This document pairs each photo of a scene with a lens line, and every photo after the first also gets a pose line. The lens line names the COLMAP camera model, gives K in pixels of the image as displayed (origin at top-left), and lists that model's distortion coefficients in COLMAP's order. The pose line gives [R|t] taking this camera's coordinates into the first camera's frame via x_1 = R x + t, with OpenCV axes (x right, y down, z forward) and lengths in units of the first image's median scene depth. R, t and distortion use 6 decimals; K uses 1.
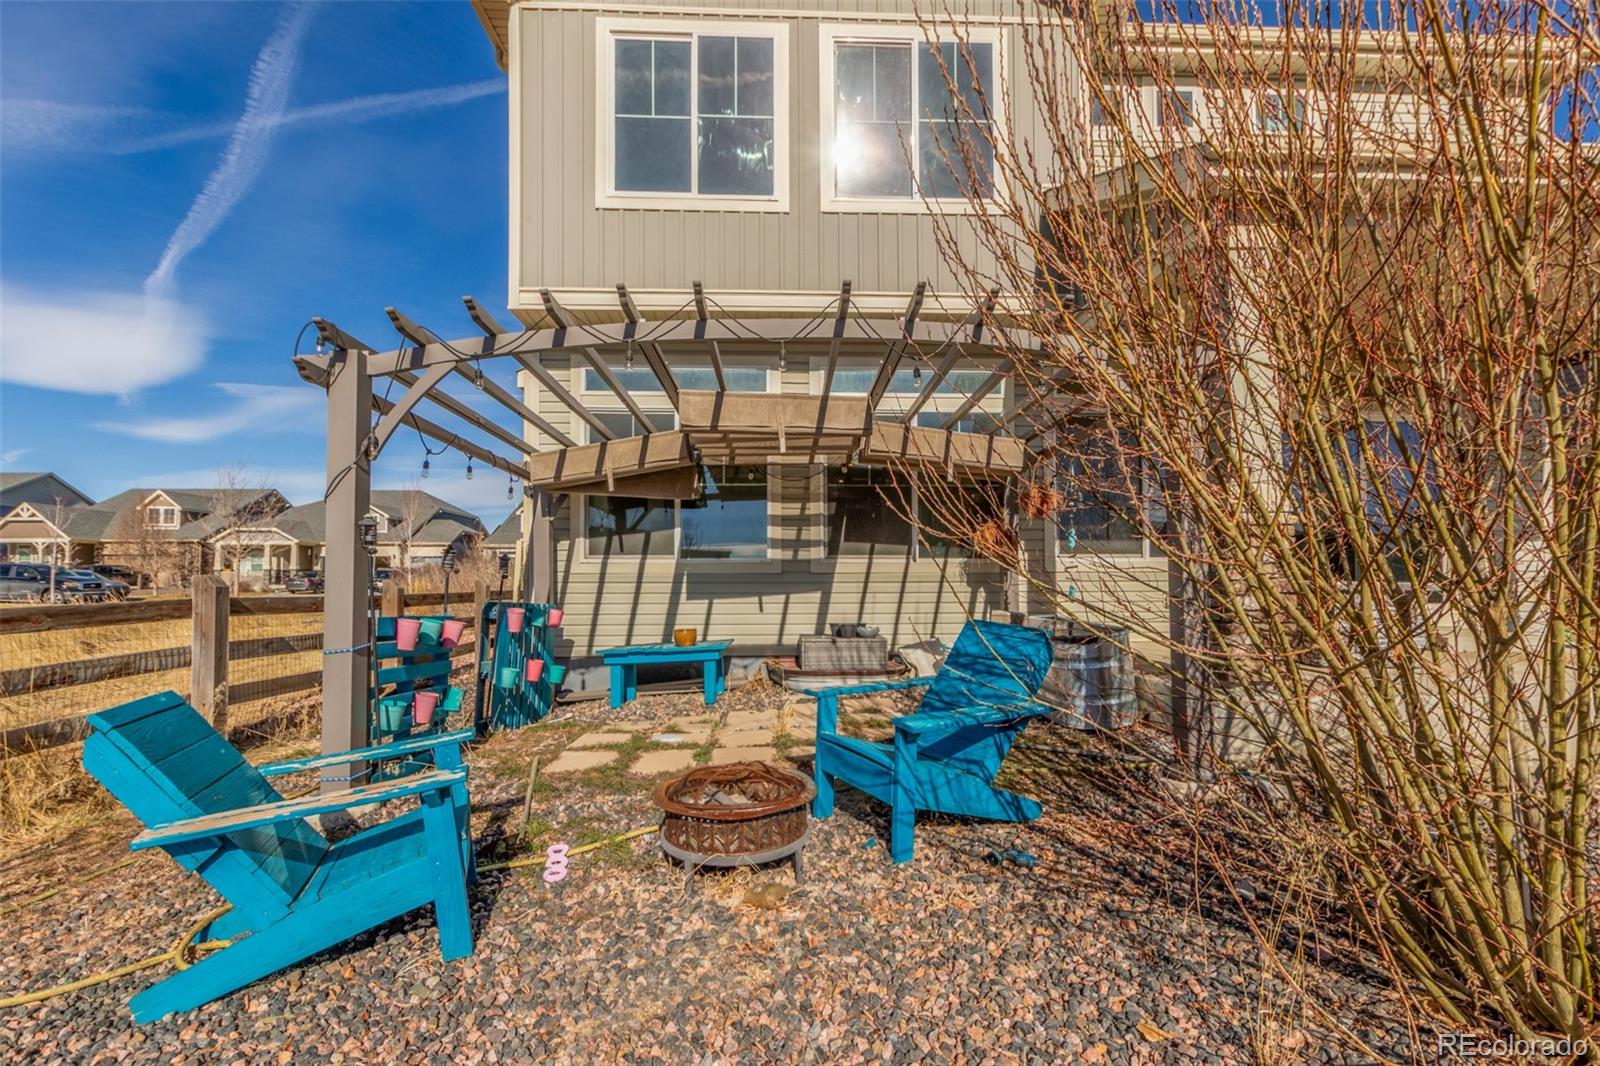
lens RADIAL K [[740.6, 0, 804.6], [0, 740.6, 559.3], [0, 0, 1]] dist [0.013184, -0.000096]
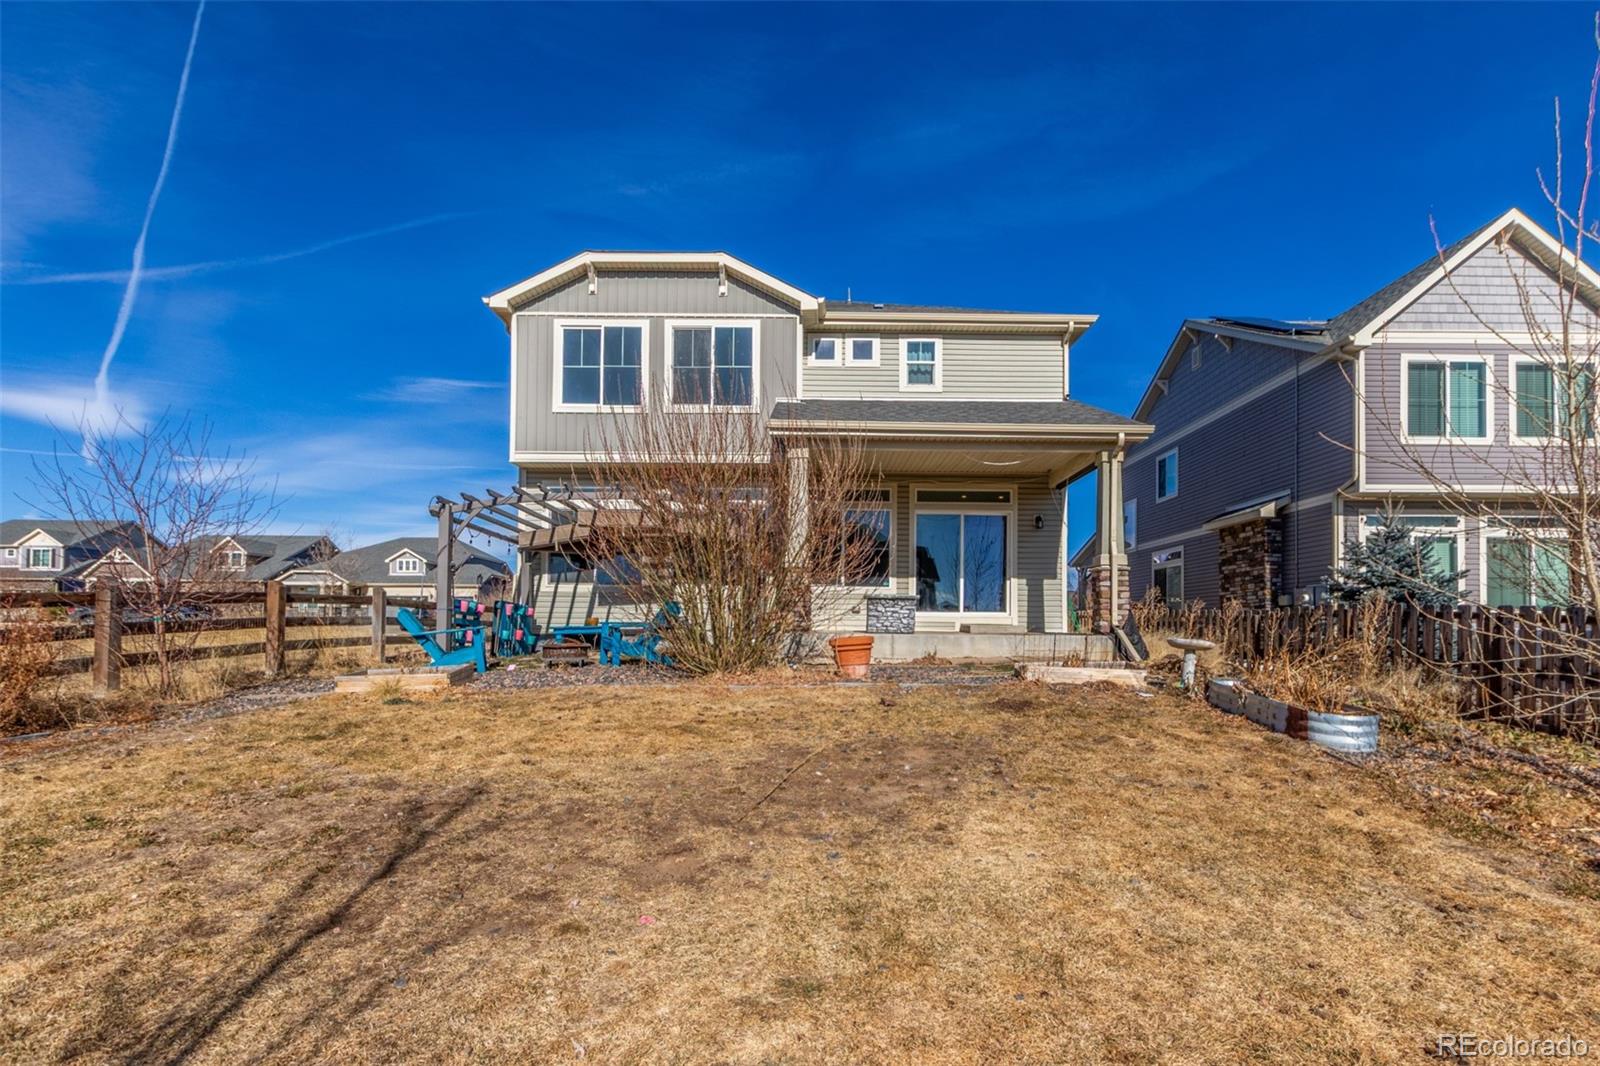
lens RADIAL K [[769.7, 0, 827.7], [0, 769.7, 610.0], [0, 0, 1]] dist [0.003291, 0.000885]
pose [[0.999747, 0.008609, -0.020768, 0.501656], [-0.008555, 0.999960, 0.002645, 0.056628], [0.020790, -0.002467, 0.999781, -1.055906]]
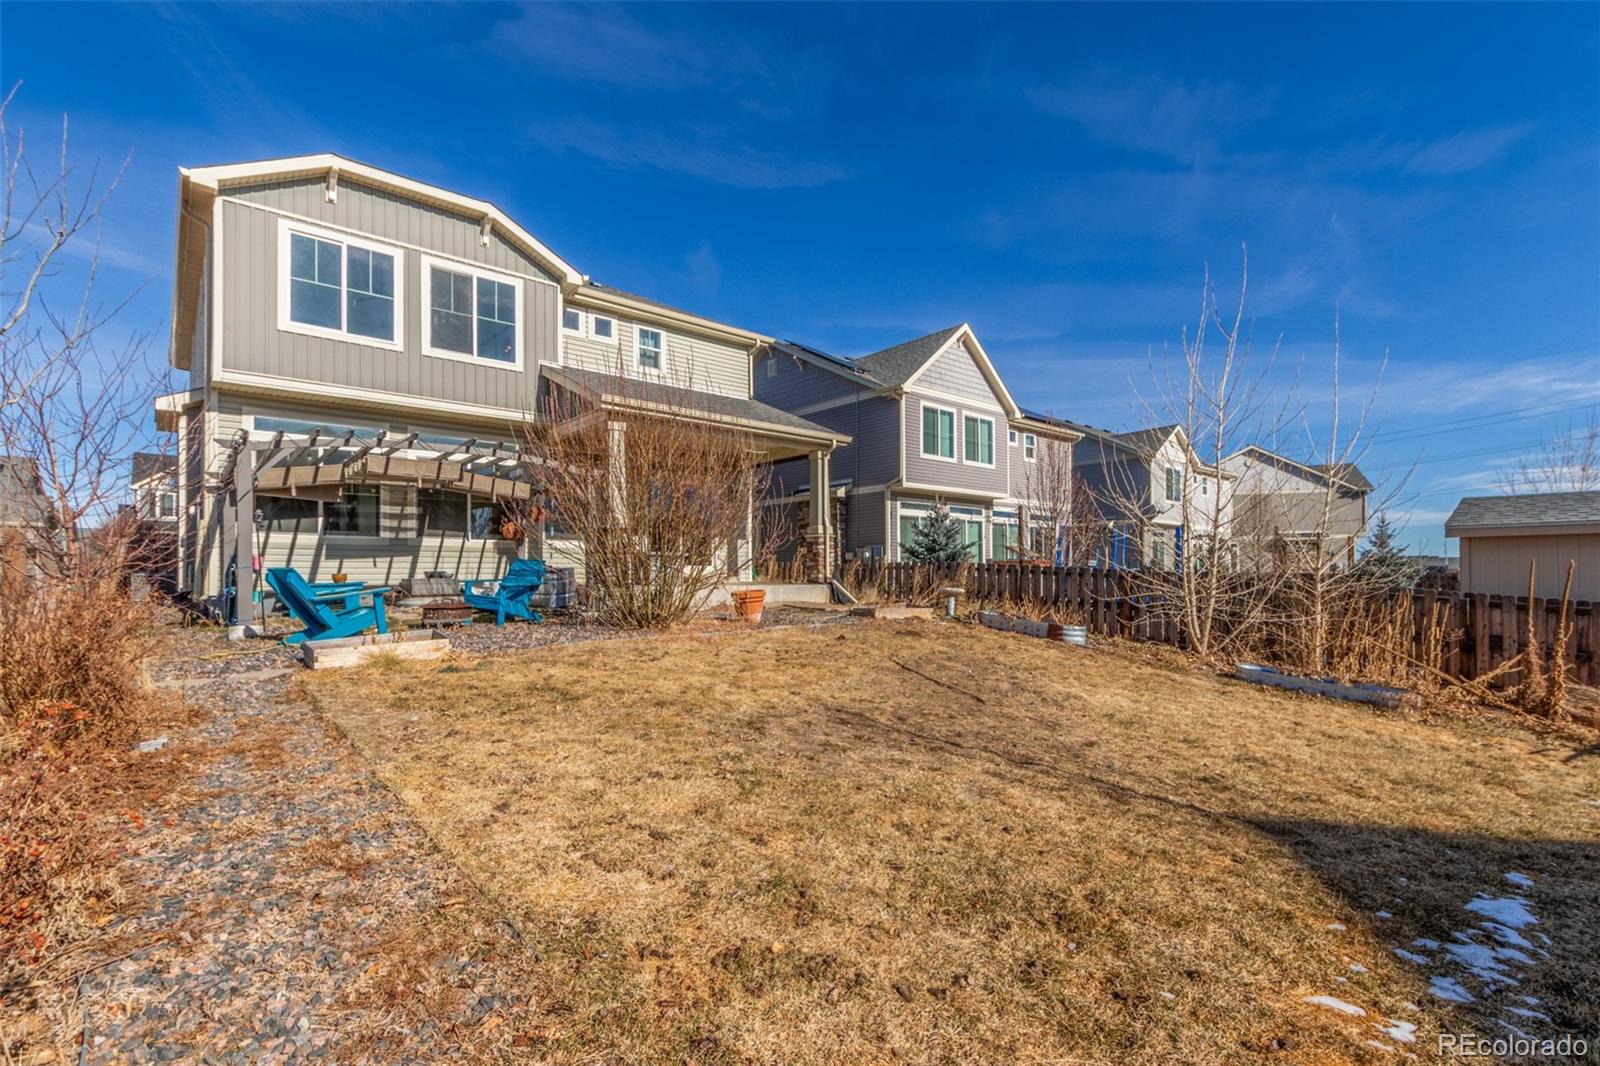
lens RADIAL K [[740.6, 0, 804.6], [0, 740.6, 559.3], [0, 0, 1]] dist [0.013184, -0.000096]
pose [[0.773308, 0.012146, 0.633915, -0.409492], [-0.018007, 0.999834, 0.002811, 0.030681], [-0.633775, -0.013589, 0.773398, -1.067966]]
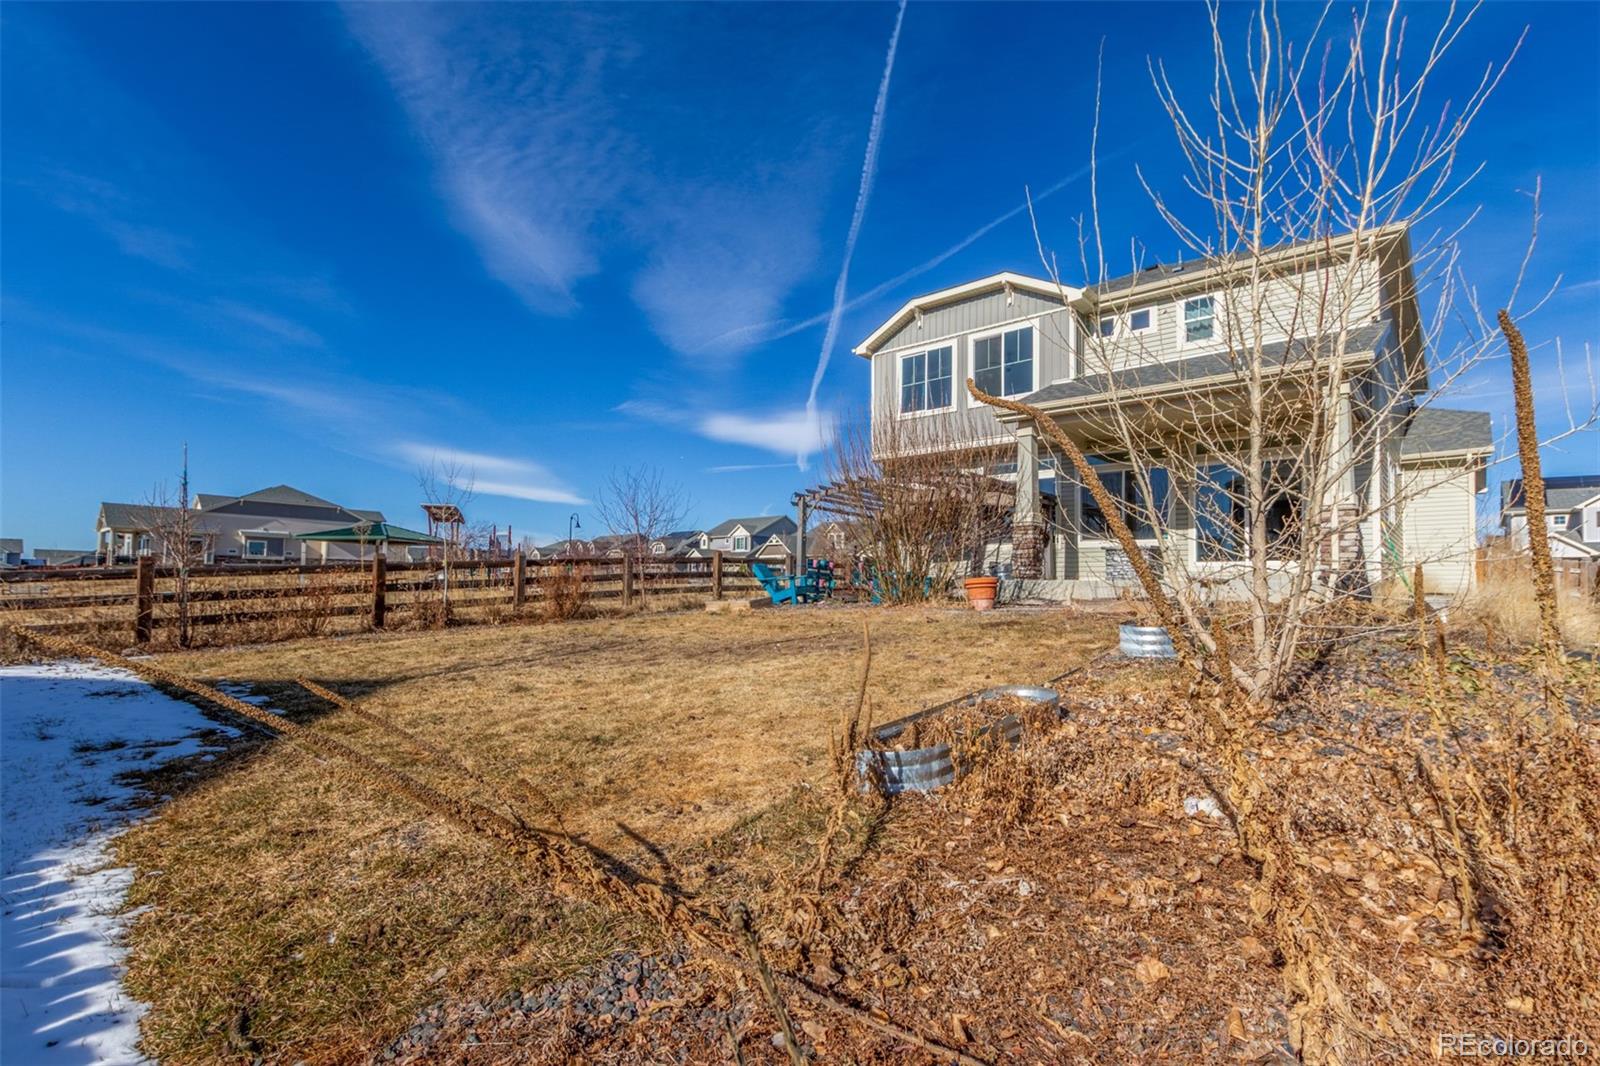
lens RADIAL K [[754.5, 0, 835.0], [0, 754.5, 540.7], [0, 0, 1]] dist [0.001442, 0.000082]
pose [[0.742173, -0.032173, -0.669435, 1.364231], [0.004479, 0.999063, -0.043050, 0.090108], [0.670193, 0.028952, 0.741622, -1.177465]]
